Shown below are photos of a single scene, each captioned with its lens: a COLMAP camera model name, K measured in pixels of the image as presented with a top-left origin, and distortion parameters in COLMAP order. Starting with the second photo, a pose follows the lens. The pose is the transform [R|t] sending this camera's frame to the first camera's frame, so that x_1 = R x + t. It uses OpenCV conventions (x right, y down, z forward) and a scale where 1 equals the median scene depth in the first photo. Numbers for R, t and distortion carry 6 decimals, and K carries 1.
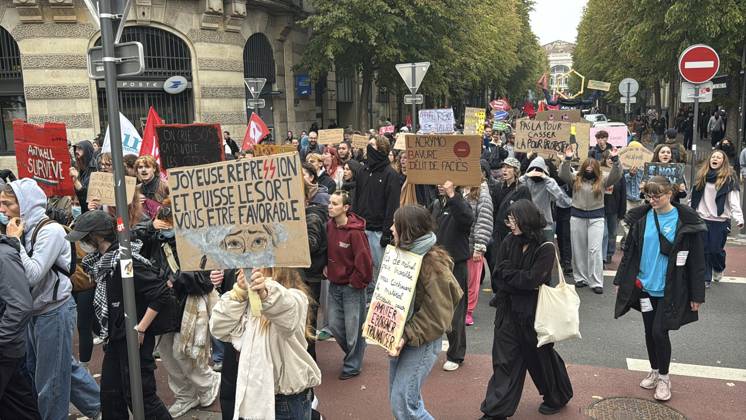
lens RADIAL K [[635.0, 0, 370.7], [0, 635.0, 222.5], [0, 0, 1]] dist [0.093297, -0.163598]
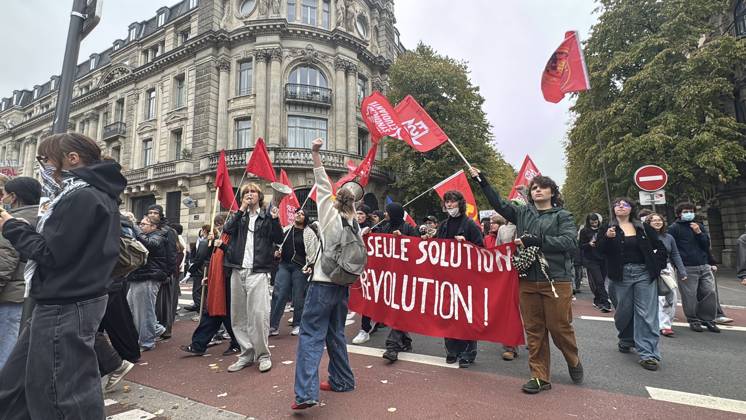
lens RADIAL K [[338.2, 0, 373.4], [0, 338.2, 212.0], [0, 0, 1]] dist [-0.002319, -0.000506]
pose [[0.979949, -0.014893, -0.198693, 0.033091], [-0.041881, 0.959530, -0.278474, 0.035820], [0.194799, 0.281211, 0.939667, 0.117667]]
